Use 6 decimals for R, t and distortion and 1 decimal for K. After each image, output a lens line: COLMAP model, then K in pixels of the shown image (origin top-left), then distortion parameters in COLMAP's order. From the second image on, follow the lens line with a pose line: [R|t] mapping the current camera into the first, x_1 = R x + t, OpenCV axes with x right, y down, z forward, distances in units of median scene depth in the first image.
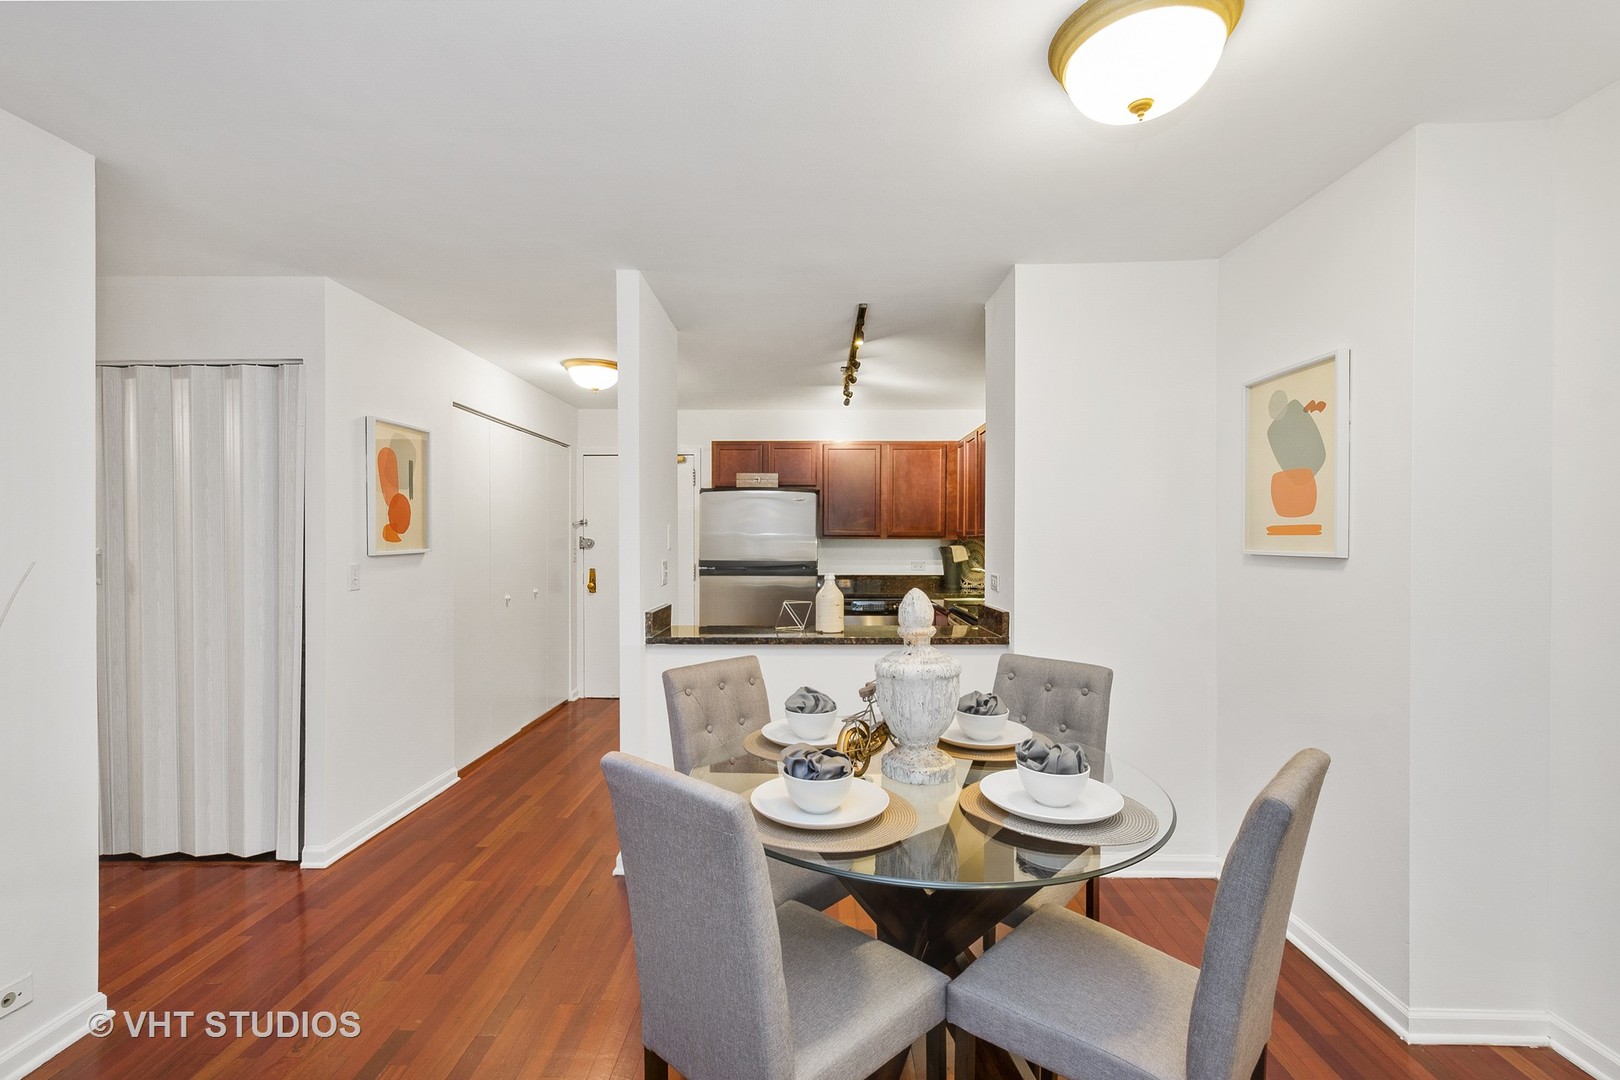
lens RADIAL K [[706.8, 0, 799.3], [0, 706.8, 546.8], [0, 0, 1]] dist [0.010617, -0.003002]
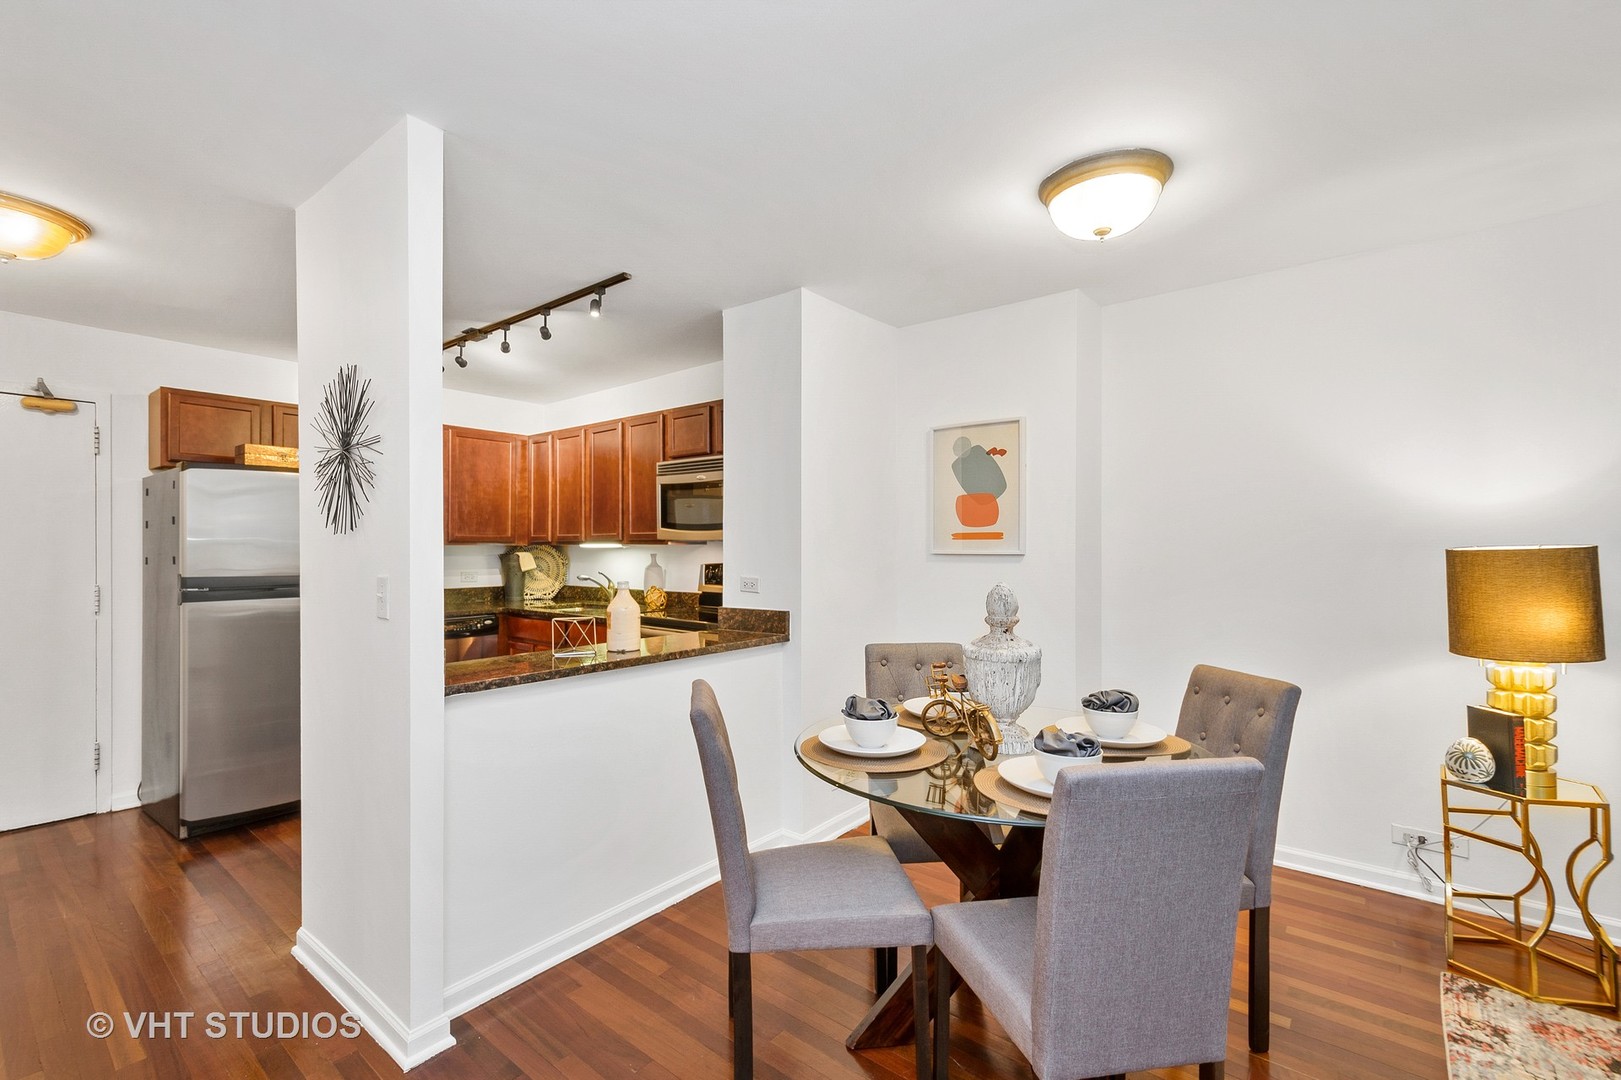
lens RADIAL K [[707.2, 0, 805.3], [0, 707.2, 550.6], [0, 0, 1]] dist [0.010617, -0.003002]
pose [[0.612742, -0.005256, 0.790265, -0.295069], [0.010850, 0.999940, -0.001762, 0.002137], [-0.790208, 0.009653, 0.612762, 0.183011]]
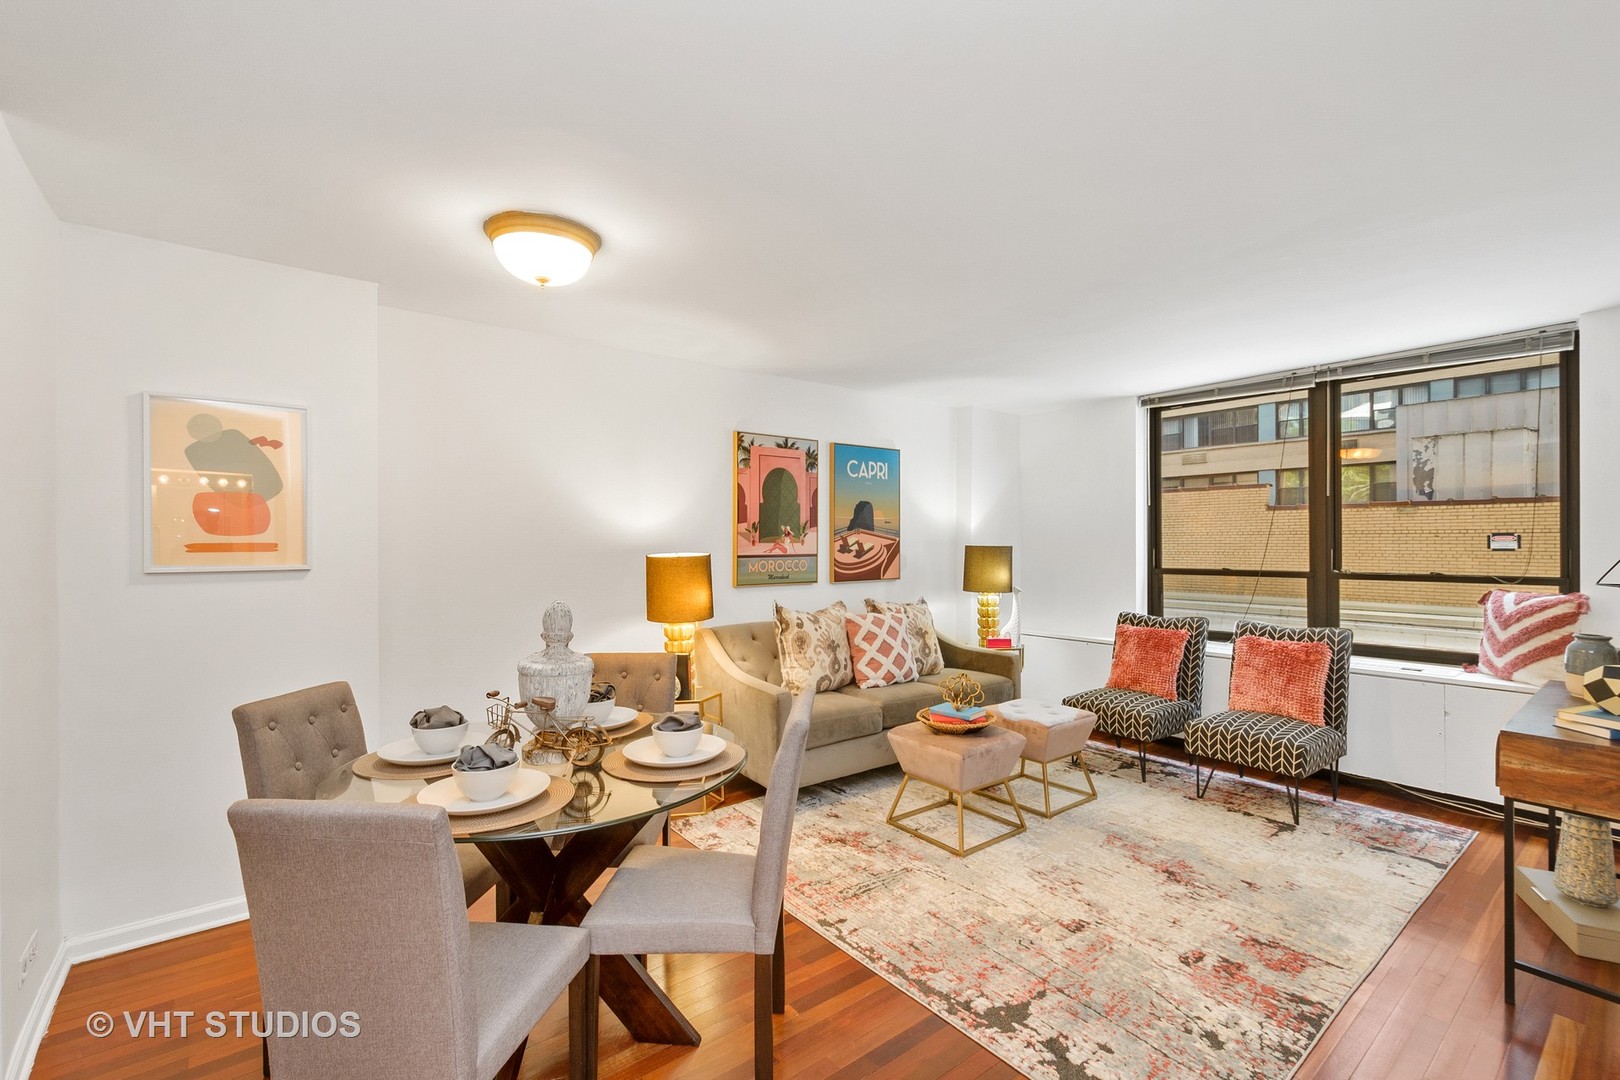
lens RADIAL K [[706.8, 0, 808.1], [0, 706.8, 539.2], [0, 0, 1]] dist [0.010617, -0.003002]
pose [[-0.642612, 0.004267, 0.766180, -0.327173], [0.013595, 0.999891, 0.005834, -0.014277], [-0.766071, 0.014165, -0.642600, 0.472593]]
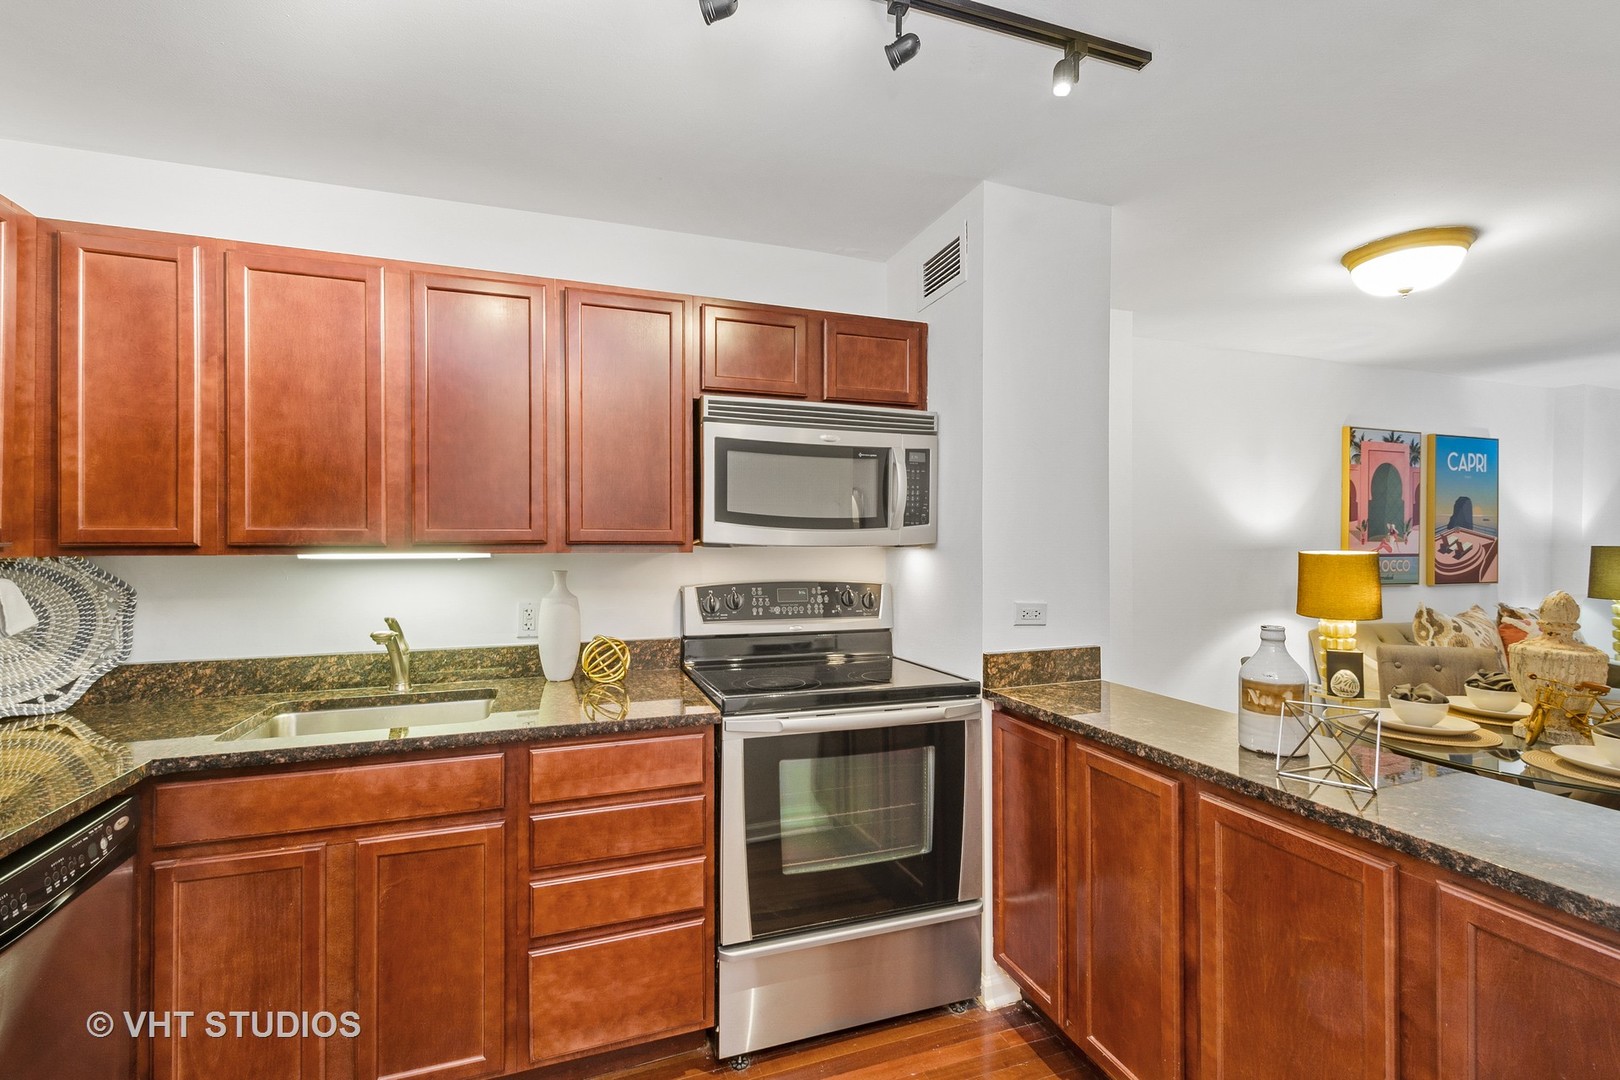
lens RADIAL K [[706.8, 0, 805.1], [0, 706.8, 543.5], [0, 0, 1]] dist [0.010617, -0.003002]
pose [[-0.353960, 0.001891, 0.935259, -0.173314], [0.012008, 0.999925, 0.002523, -0.013444], [-0.935183, 0.012124, -0.353956, 0.878313]]
